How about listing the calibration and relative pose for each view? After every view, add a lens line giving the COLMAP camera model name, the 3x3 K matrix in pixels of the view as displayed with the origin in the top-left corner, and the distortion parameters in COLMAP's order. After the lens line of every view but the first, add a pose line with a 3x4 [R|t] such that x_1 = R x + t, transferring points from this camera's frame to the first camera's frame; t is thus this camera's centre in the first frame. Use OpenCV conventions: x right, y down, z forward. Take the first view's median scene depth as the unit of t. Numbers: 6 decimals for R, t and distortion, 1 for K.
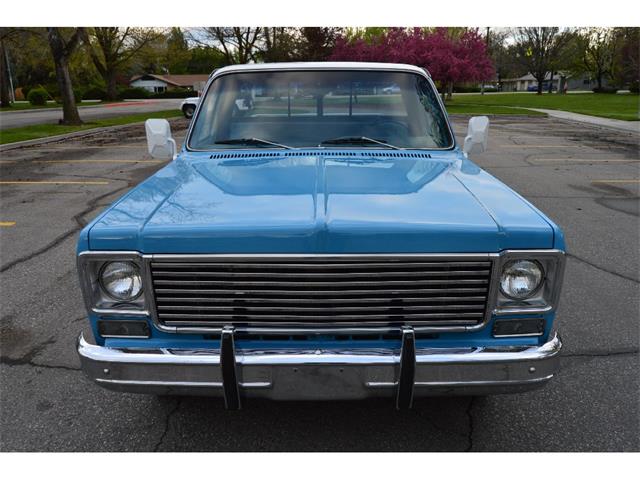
lens RADIAL K [[496.2, 0, 323.6], [0, 496.2, 242.5], [0, 0, 1]] dist [-0.019694, 0.009009]
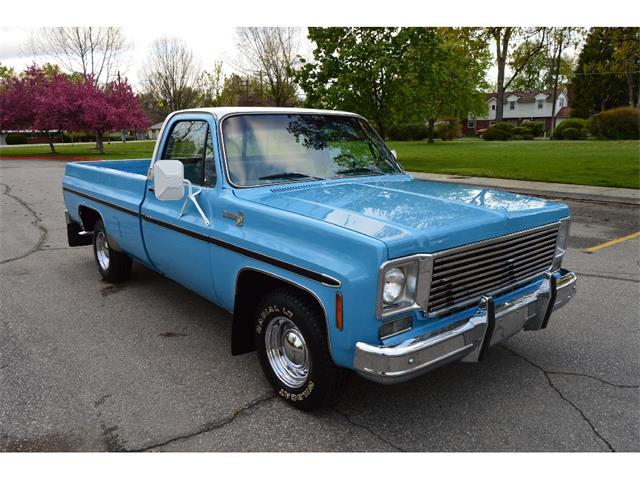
lens RADIAL K [[496.2, 0, 320.8], [0, 496.2, 243.1], [0, 0, 1]] dist [-0.019694, 0.009009]
pose [[0.765383, -0.138680, 0.628456, -1.259138], [0.195137, 0.980545, -0.021277, -0.027525], [-0.613278, 0.138920, 0.777554, 0.179430]]
